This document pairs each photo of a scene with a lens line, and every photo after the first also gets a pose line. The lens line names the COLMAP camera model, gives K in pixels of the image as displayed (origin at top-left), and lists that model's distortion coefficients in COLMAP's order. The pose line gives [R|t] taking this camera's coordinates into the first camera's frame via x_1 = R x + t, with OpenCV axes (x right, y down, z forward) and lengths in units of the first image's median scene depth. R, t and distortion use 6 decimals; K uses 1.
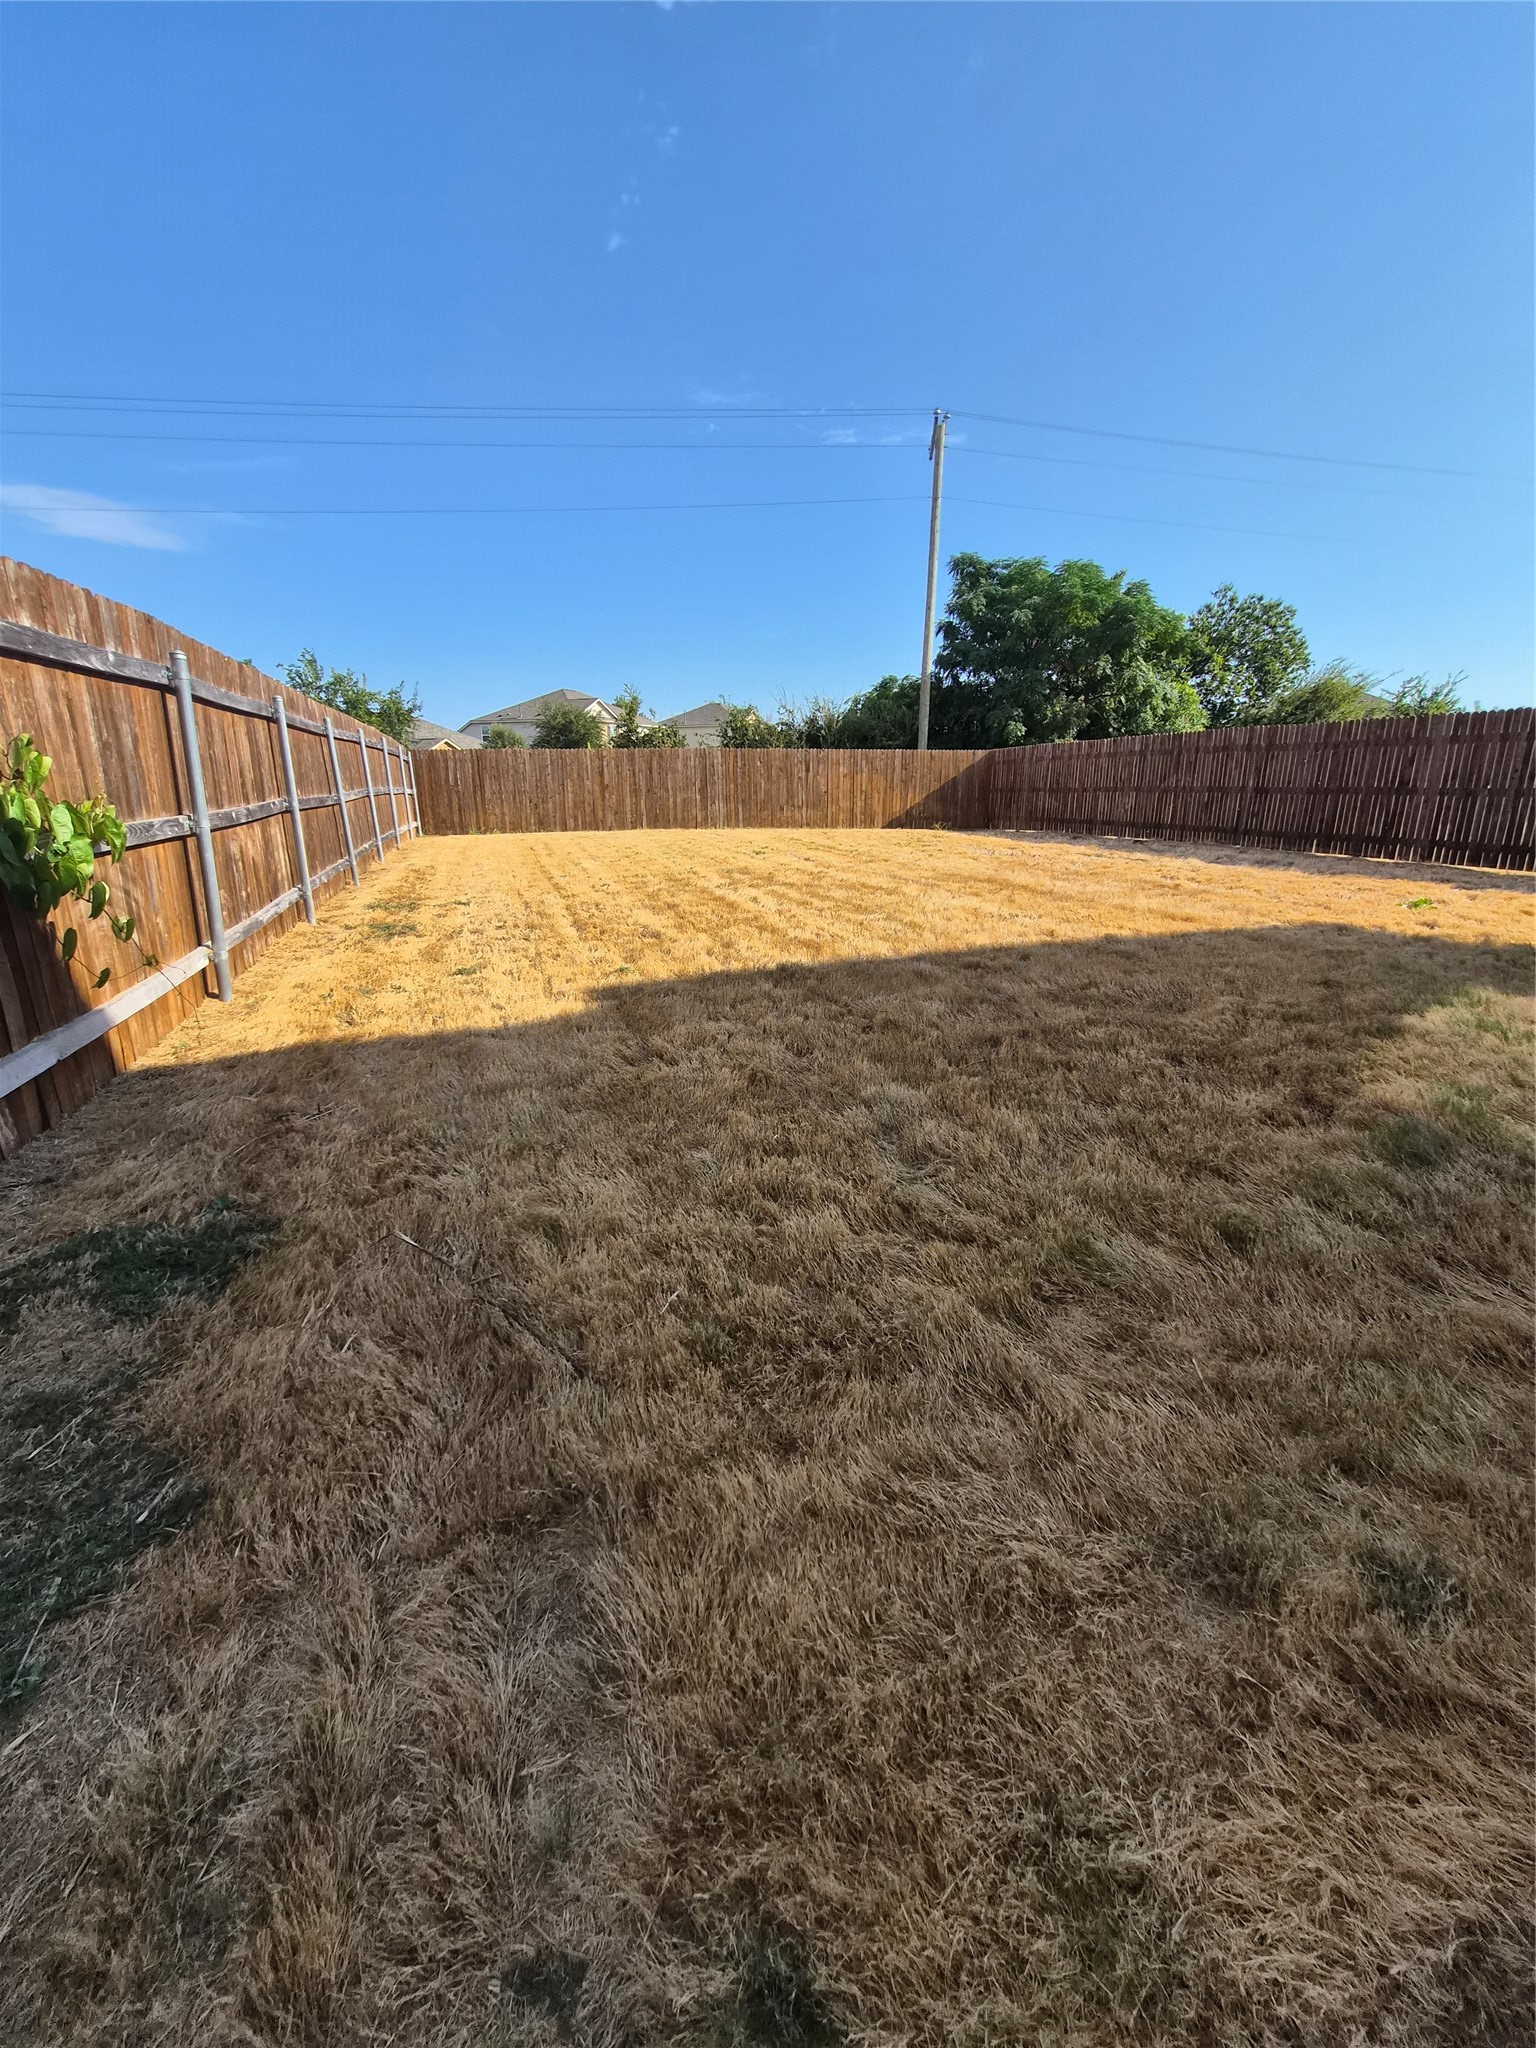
lens RADIAL K [[799.6, 0, 780.5], [0, 799.6, 1013.5], [0, 0, 1]] dist [-0.001449, -0.000342]
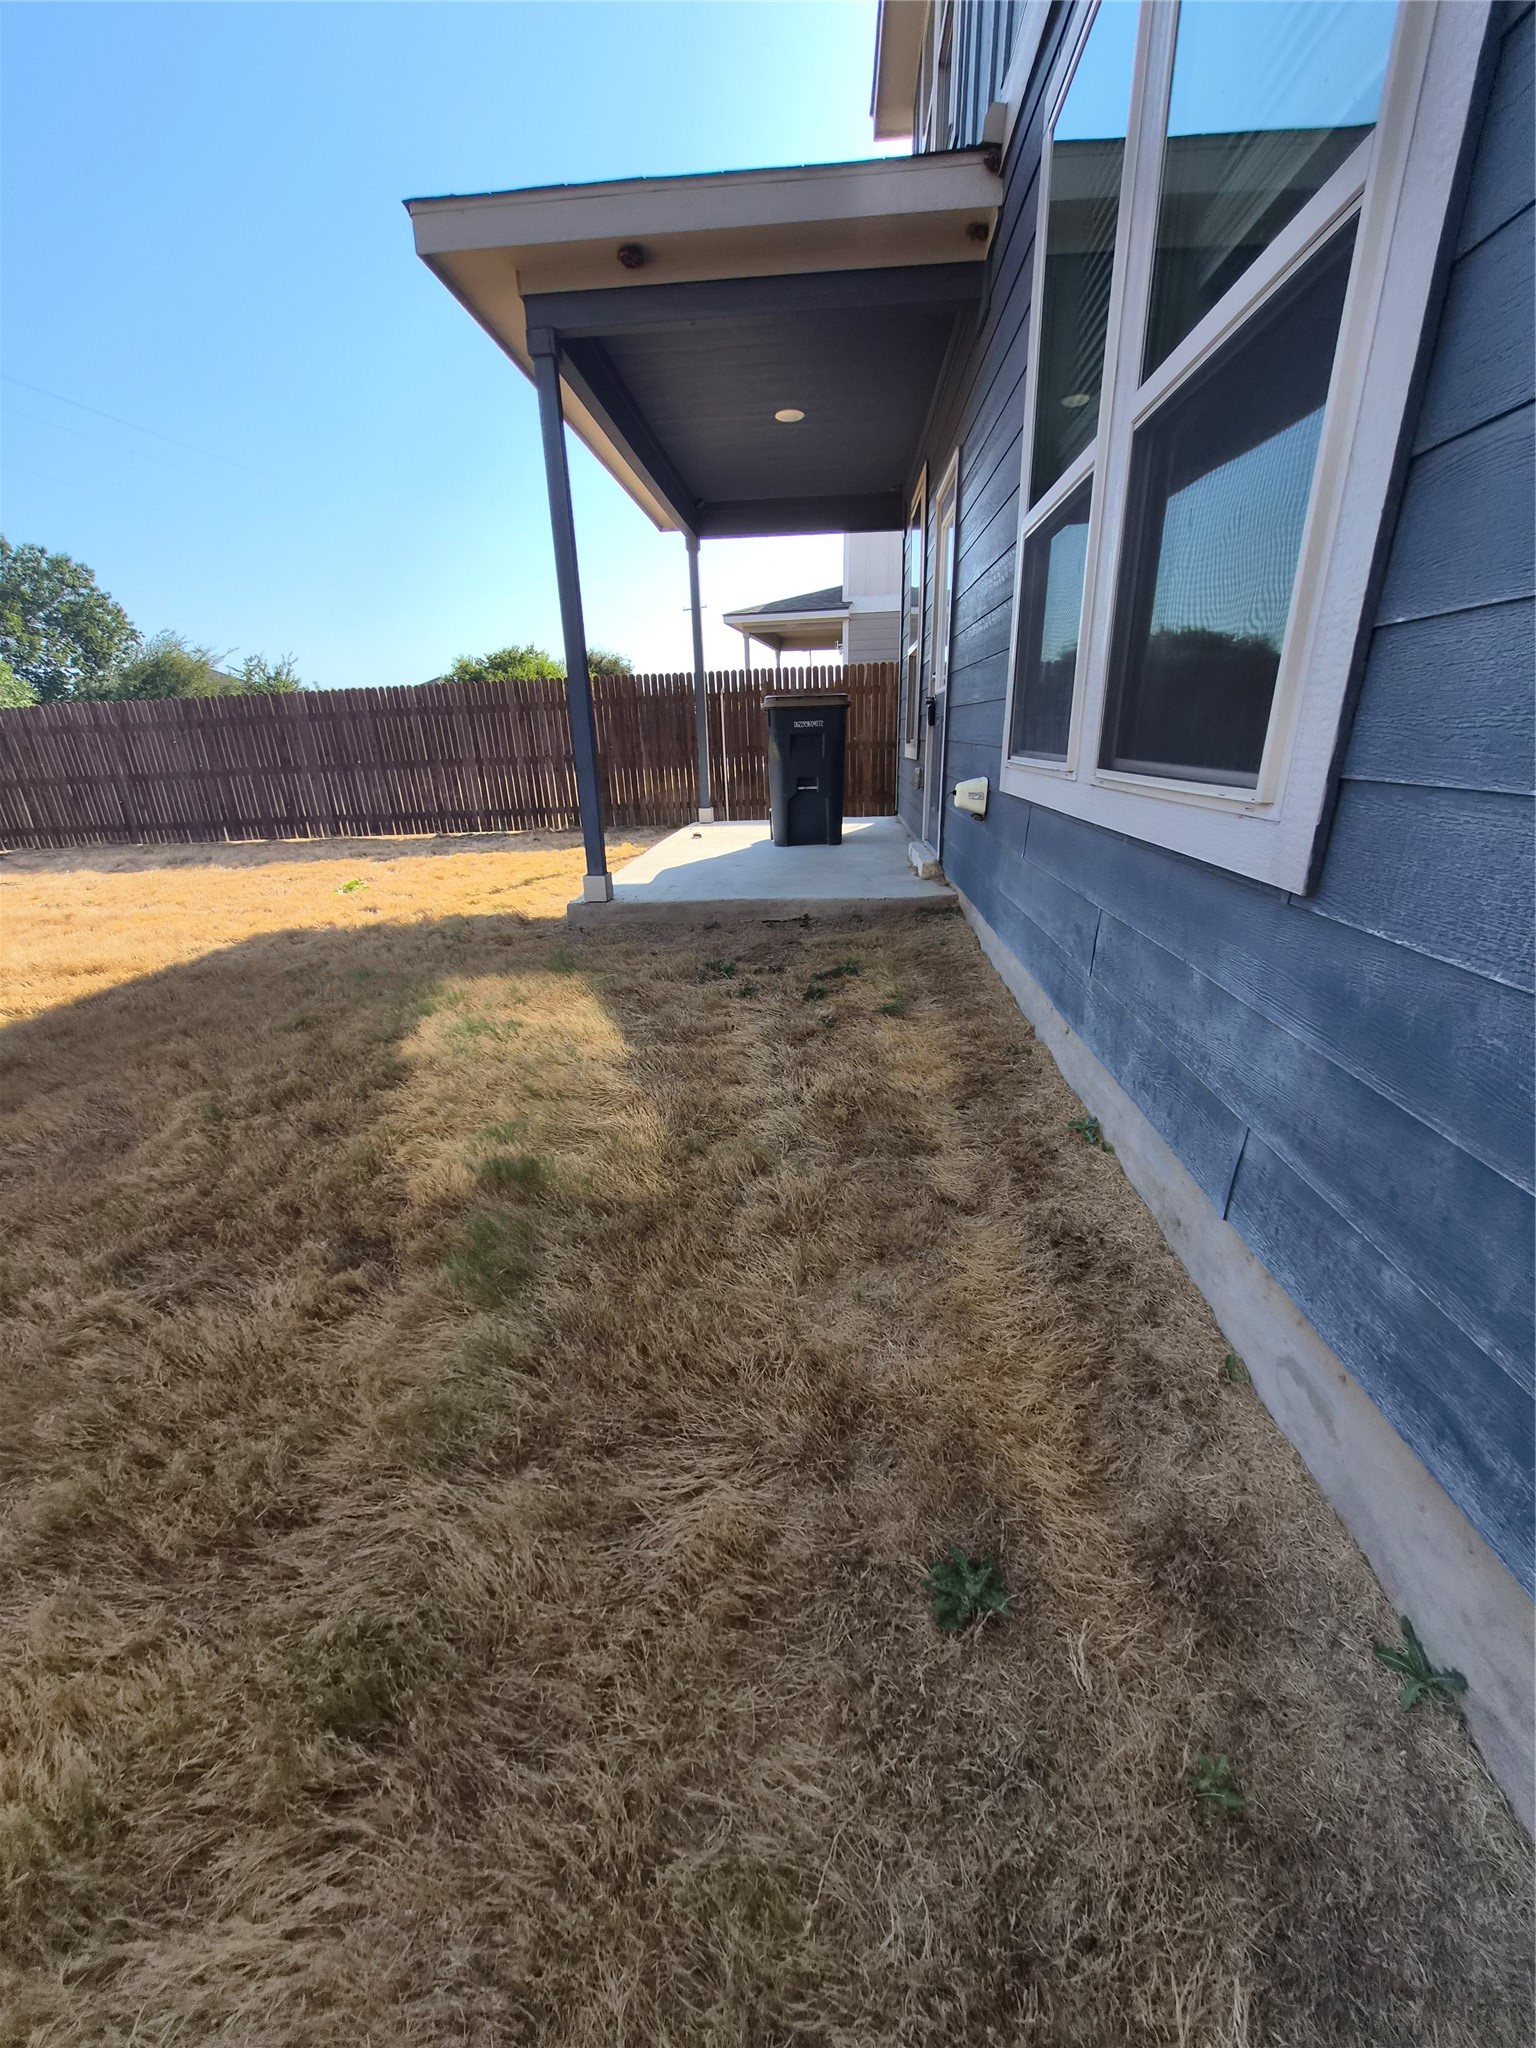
lens RADIAL K [[799.6, 0, 761.2], [0, 799.6, 1013.3], [0, 0, 1]] dist [-0.001449, -0.000342]
pose [[0.399143, -0.321932, 0.858513, 0.092035], [0.300212, 0.930606, 0.209390, -0.040829], [-0.866347, 0.174160, 0.468092, 0.113428]]
